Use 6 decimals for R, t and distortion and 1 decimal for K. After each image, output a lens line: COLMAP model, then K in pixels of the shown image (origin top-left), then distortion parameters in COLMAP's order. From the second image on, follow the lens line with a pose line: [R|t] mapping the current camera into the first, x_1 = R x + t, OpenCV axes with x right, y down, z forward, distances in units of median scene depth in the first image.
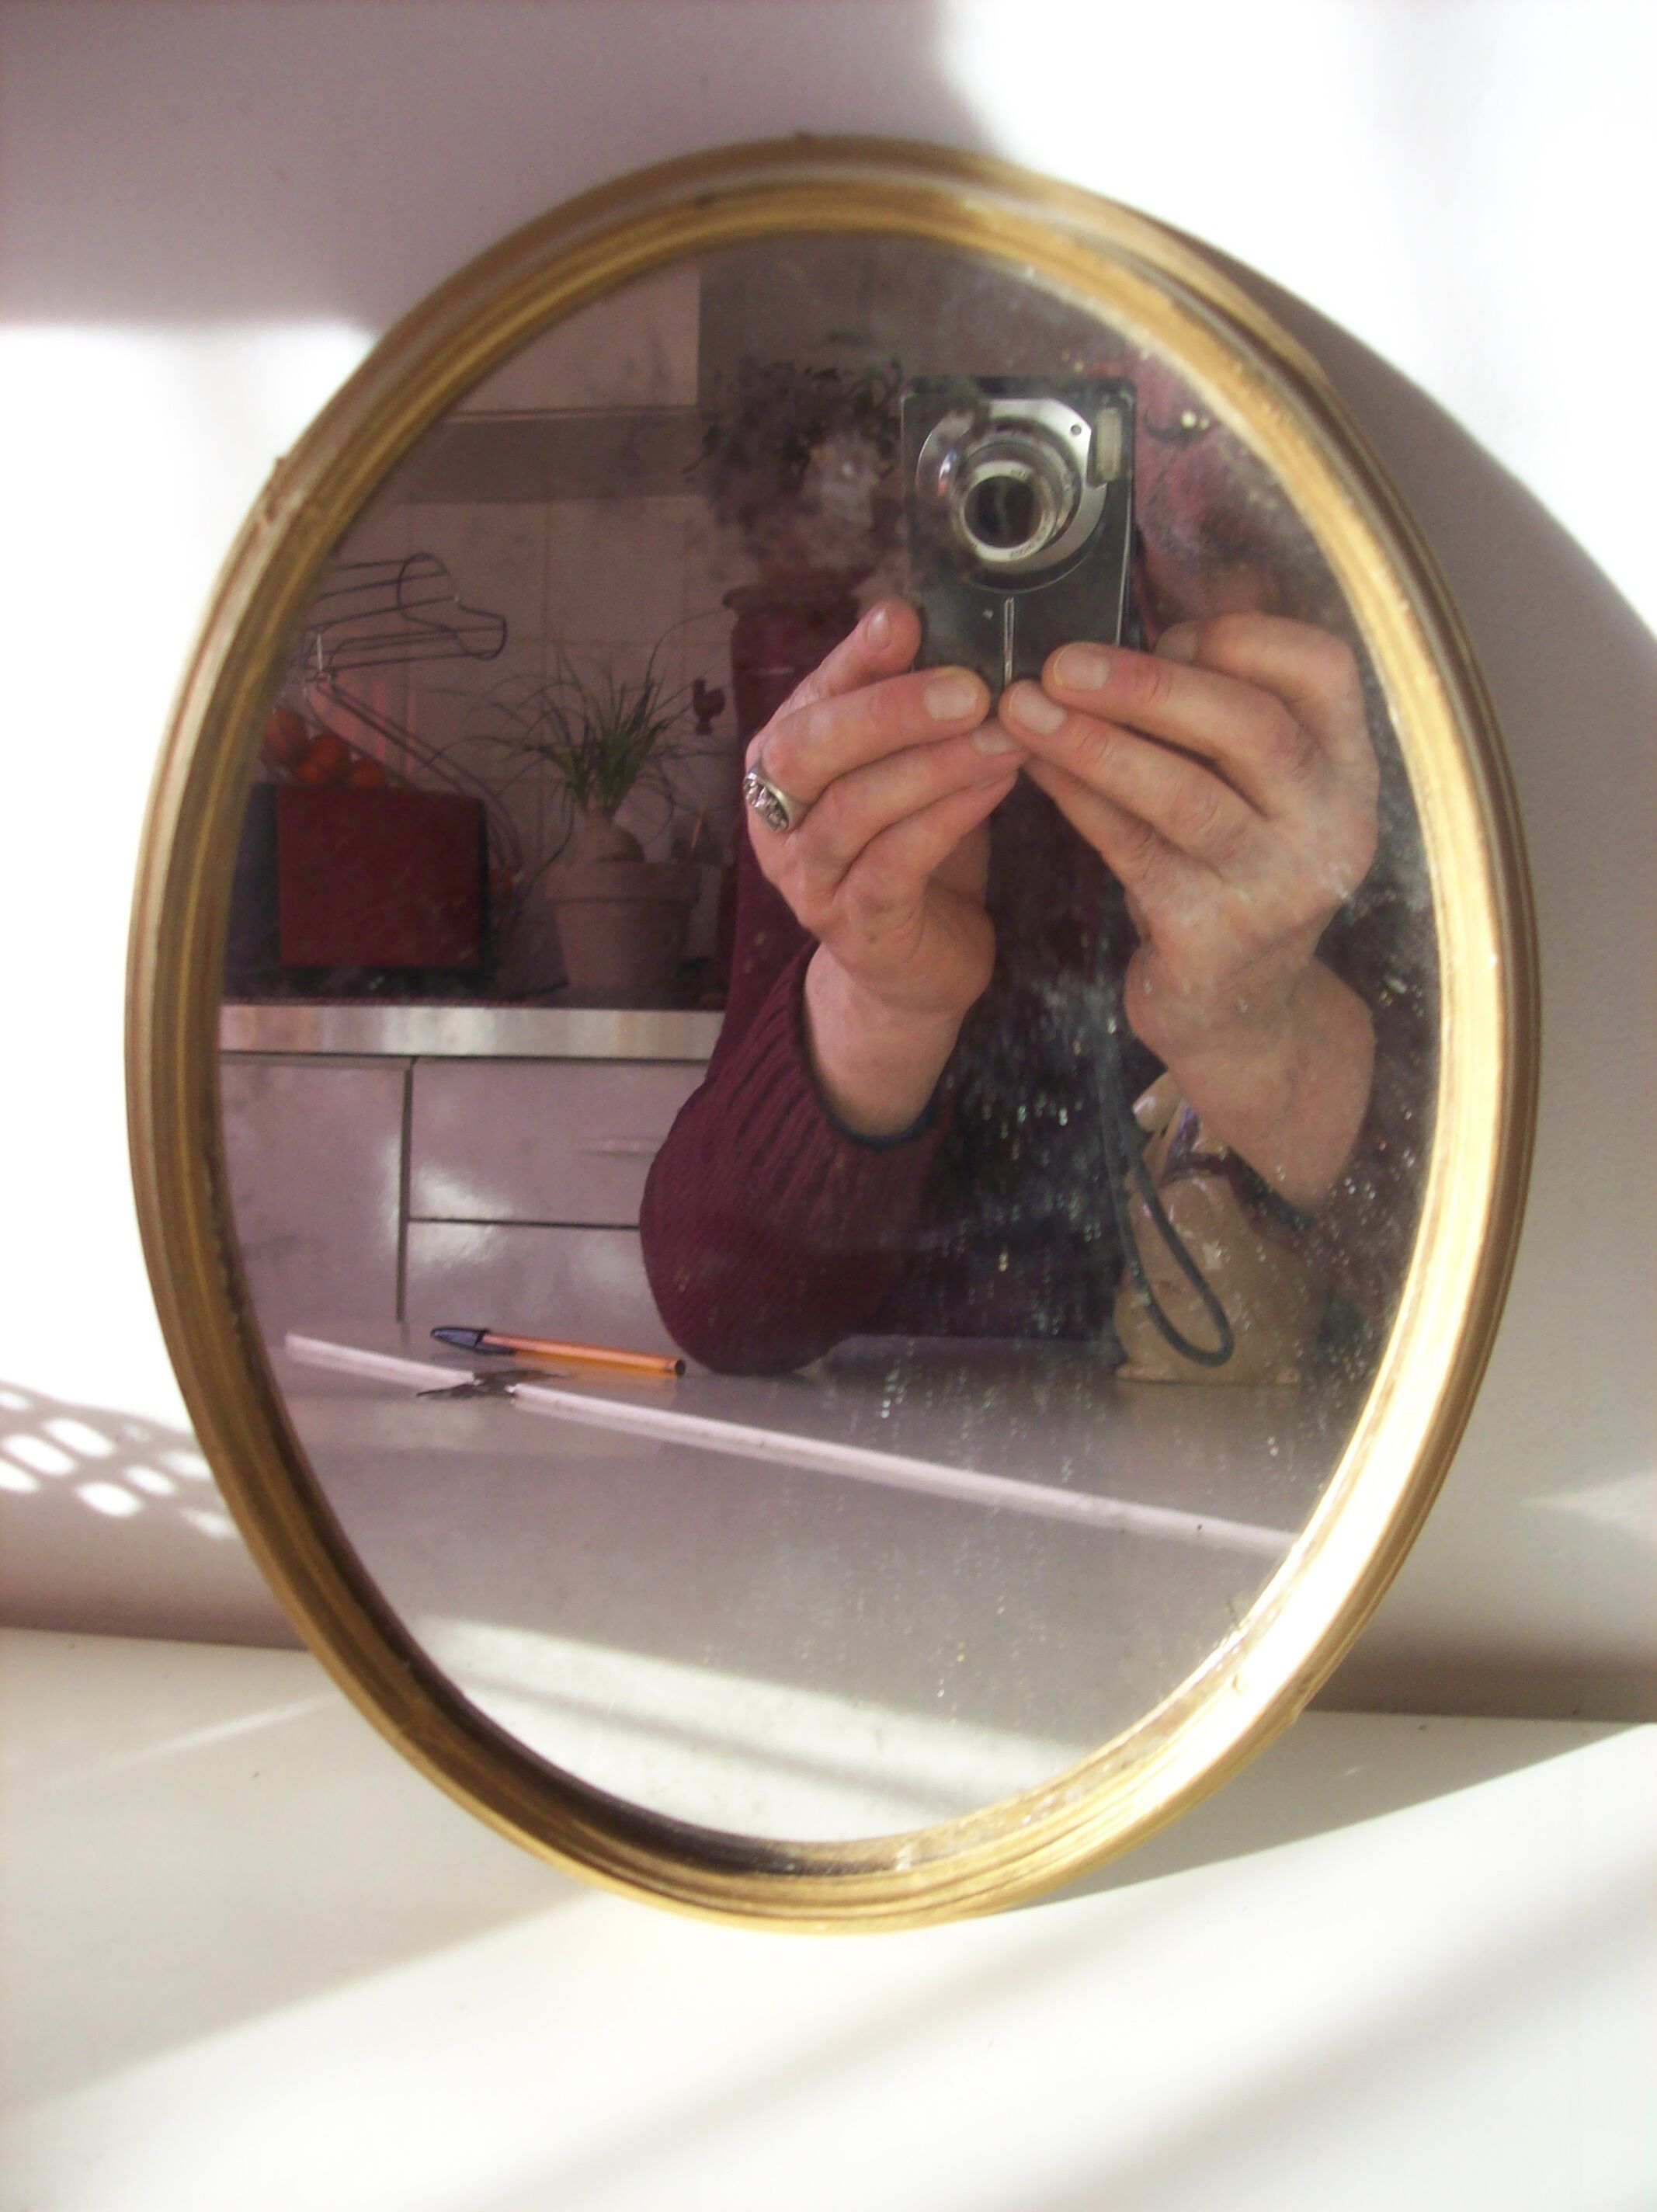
lens RADIAL K [[2233.5, 0, 828.5], [0, 2233.5, 1106.0], [0, 0, 1]] dist [-0.098603, 0.003962]
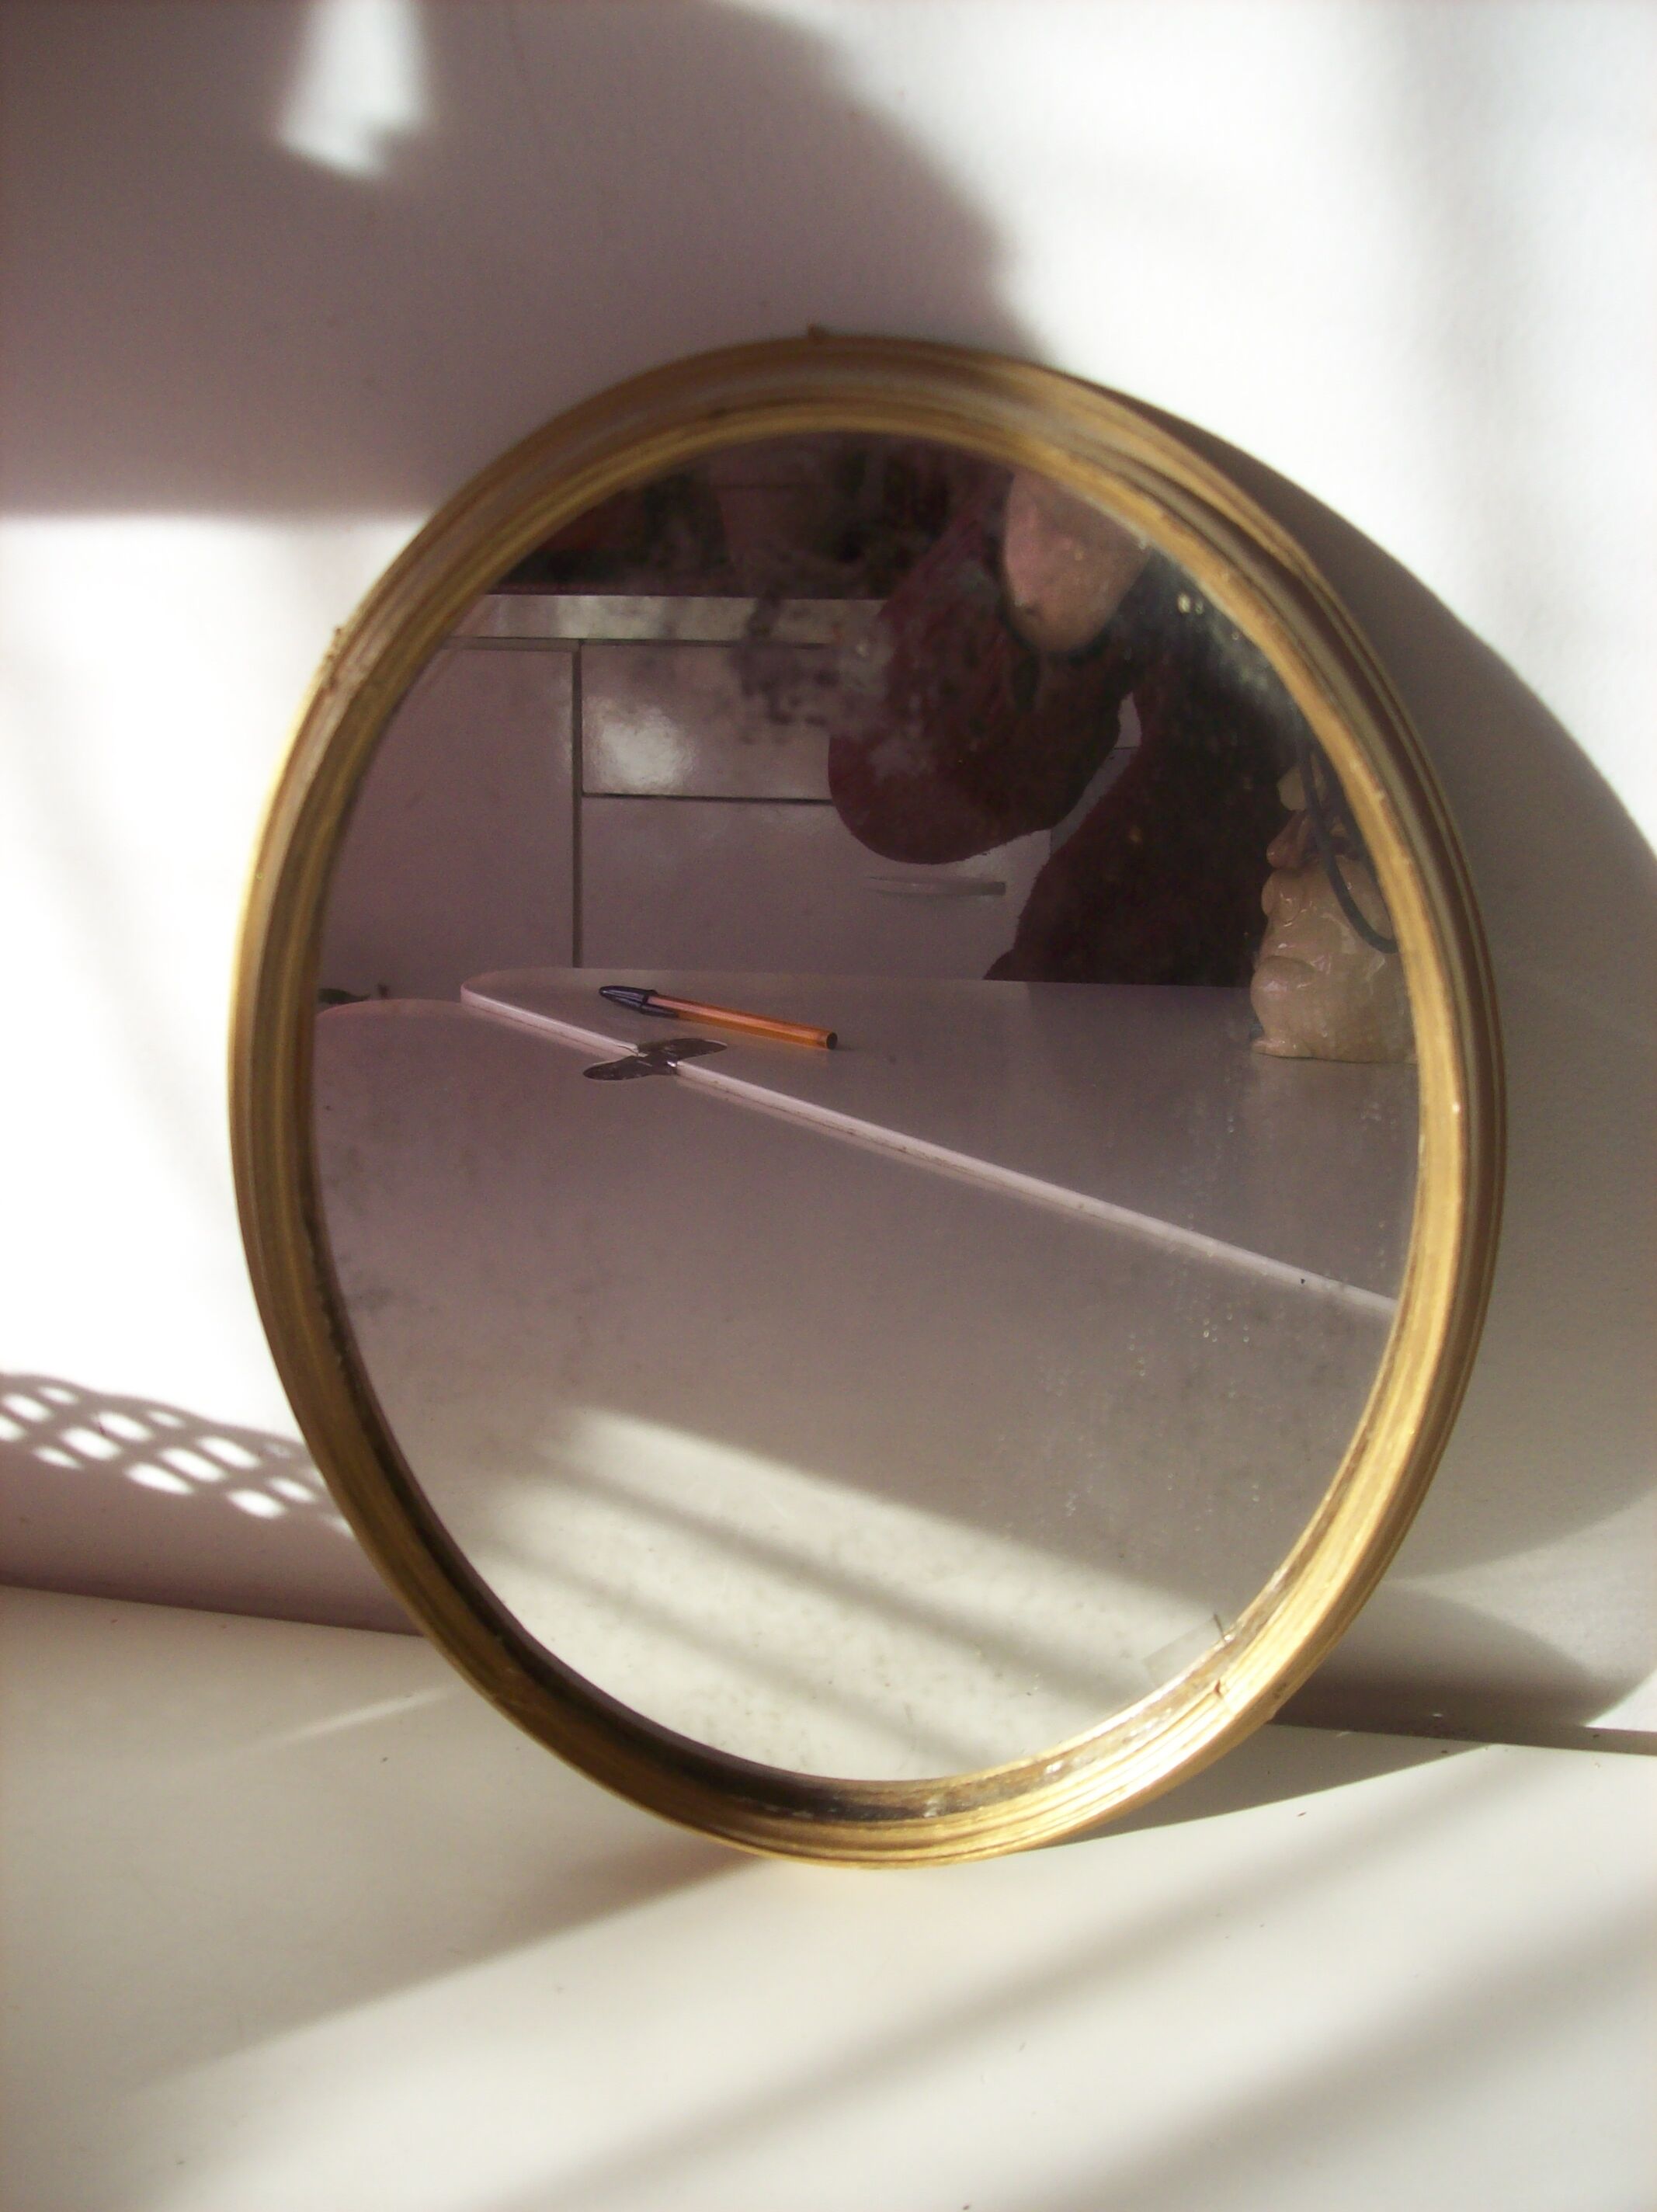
lens RADIAL K [[2228.8, 0, 828.5], [0, 2228.8, 1106.0], [0, 0, 1]] dist [-0.116034, 0.008936]
pose [[0.997080, 0.010369, -0.075656, 0.066684], [0.002178, 0.986475, 0.163900, -0.216626], [0.076332, -0.163586, 0.983572, -0.075305]]
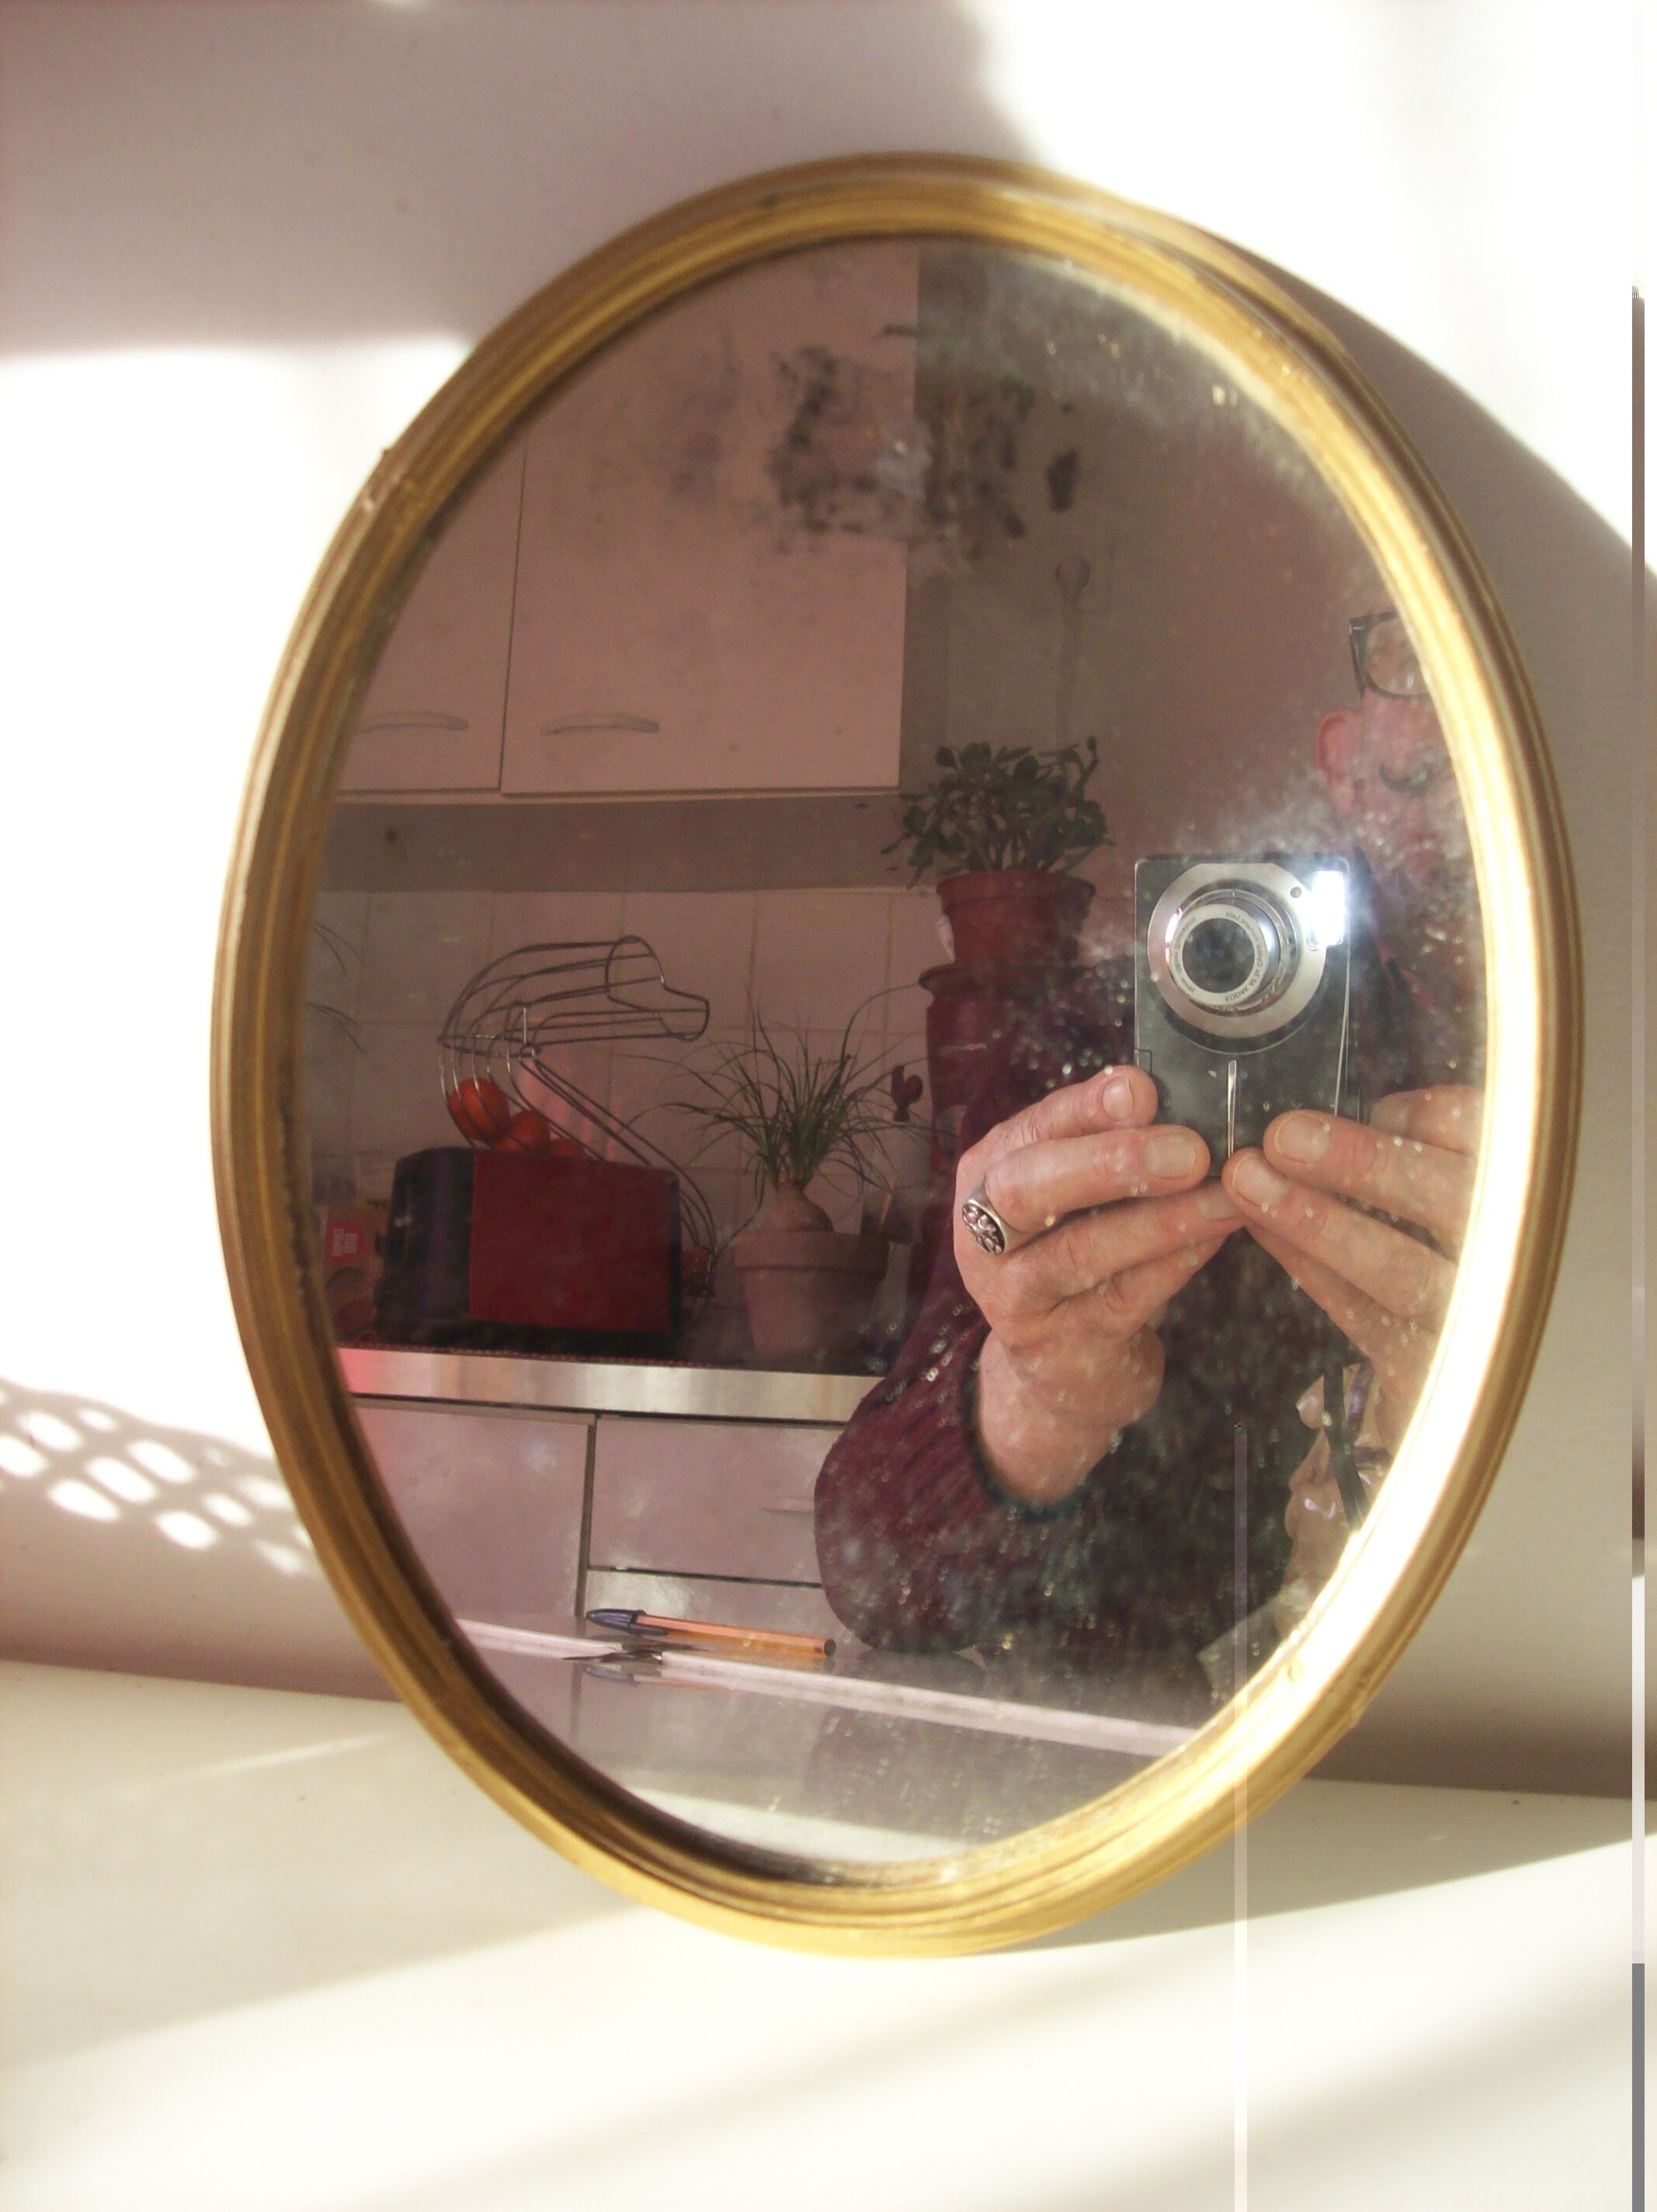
lens RADIAL K [[2228.8, 0, 828.5], [0, 2228.8, 1106.0], [0, 0, 1]] dist [-0.116034, 0.008936]
pose [[0.995758, 0.015622, -0.090670, 0.067063], [-0.031650, 0.983497, -0.178136, 0.193965], [0.086391, 0.180250, 0.979820, 0.005002]]
